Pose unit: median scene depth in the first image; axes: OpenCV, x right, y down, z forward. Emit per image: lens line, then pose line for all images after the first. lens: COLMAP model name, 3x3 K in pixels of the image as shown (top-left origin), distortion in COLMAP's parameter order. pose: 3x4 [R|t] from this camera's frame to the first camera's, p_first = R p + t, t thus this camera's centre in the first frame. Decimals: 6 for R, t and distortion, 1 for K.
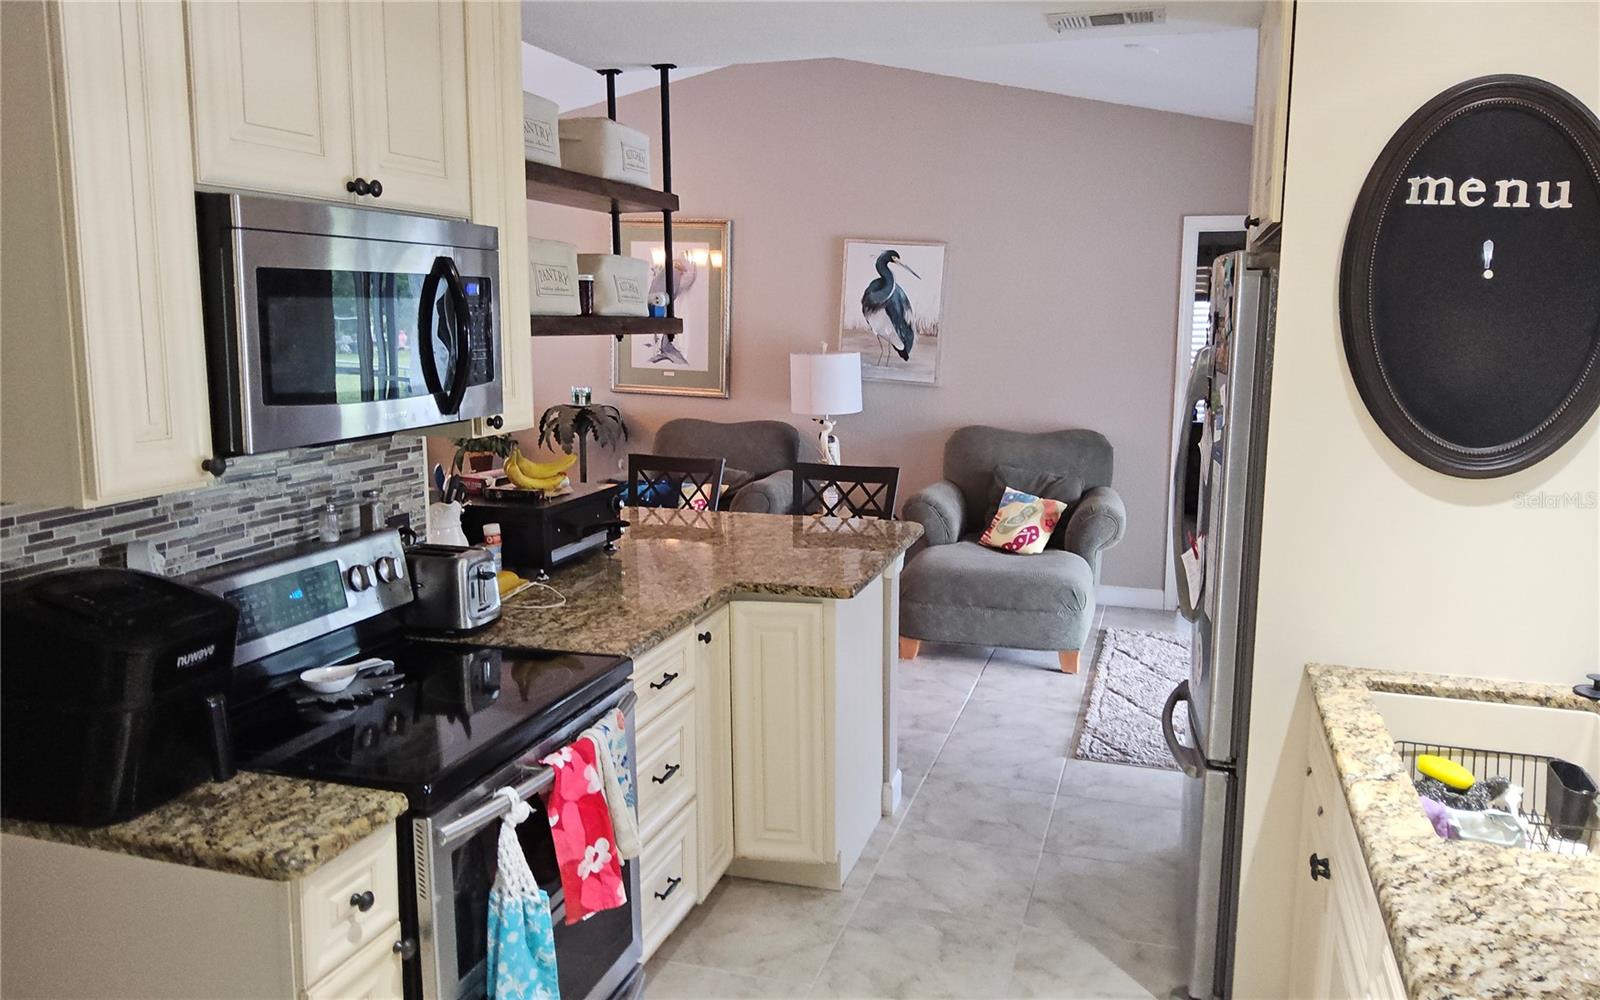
lens RADIAL K [[1231.5, 0, 802.4], [0, 1231.5, 504.0], [0, 0, 1]] dist [0.053603, -0.001948]
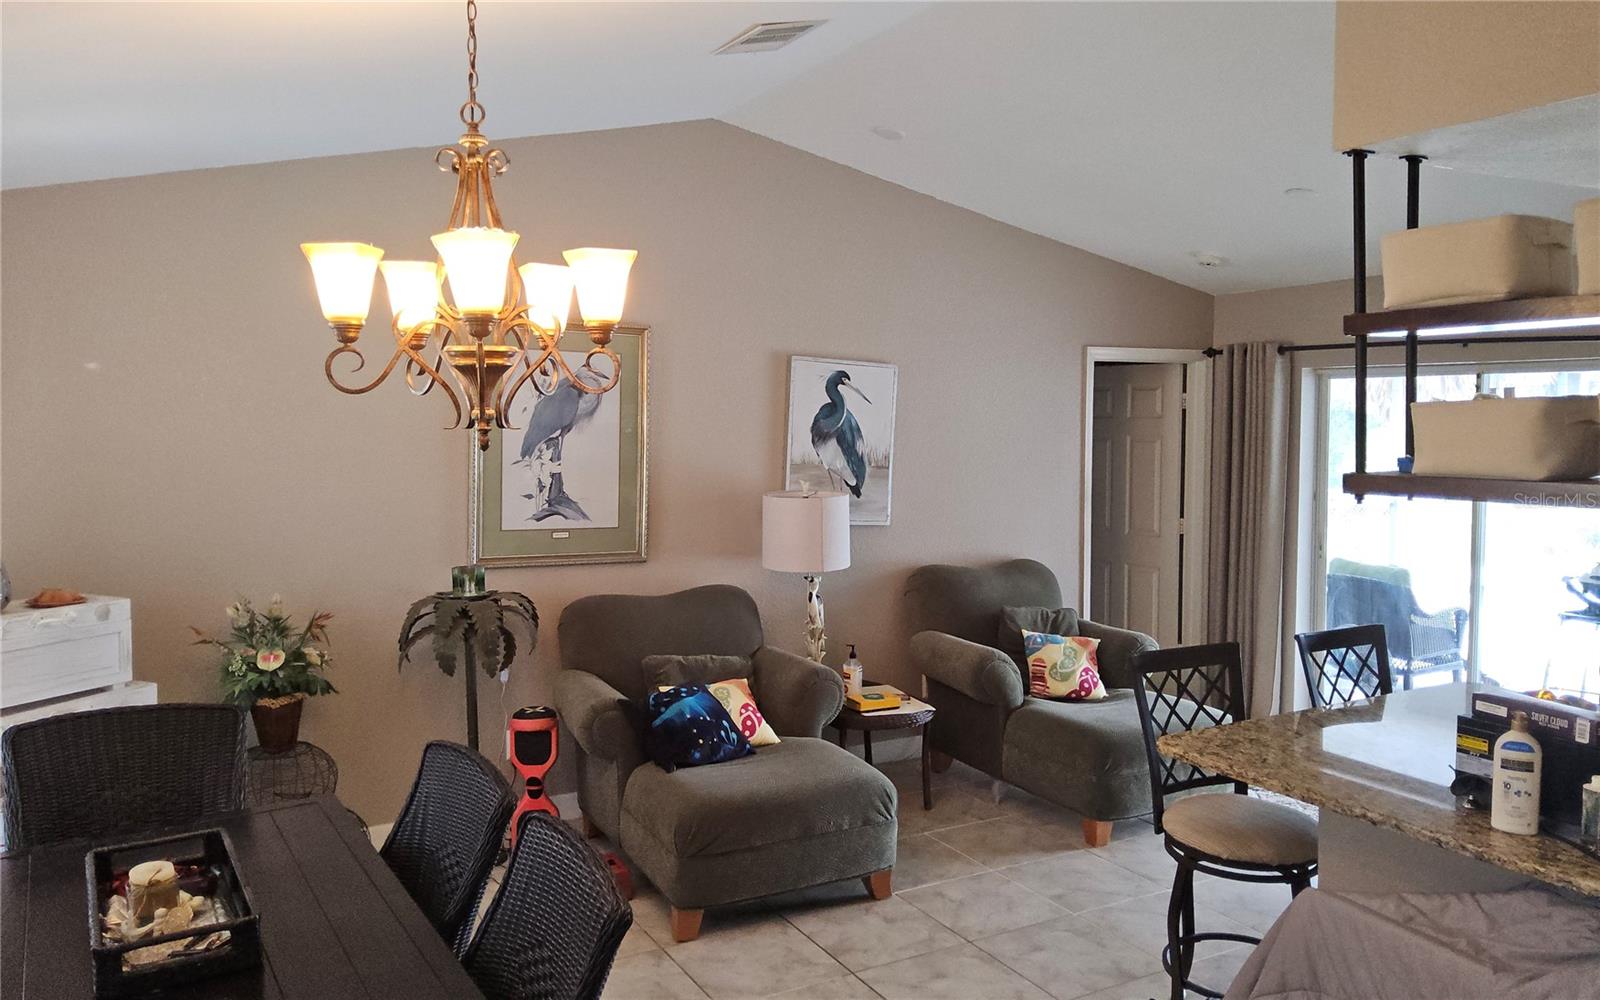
lens RADIAL K [[1231.5, 0, 804.9], [0, 1231.5, 485.2], [0, 0, 1]] dist [0.053603, -0.001948]
pose [[0.685819, -0.050135, 0.726043, -0.562987], [0.120607, 0.991659, -0.045448, -0.091102], [-0.717709, 0.118735, 0.686146, 0.442104]]
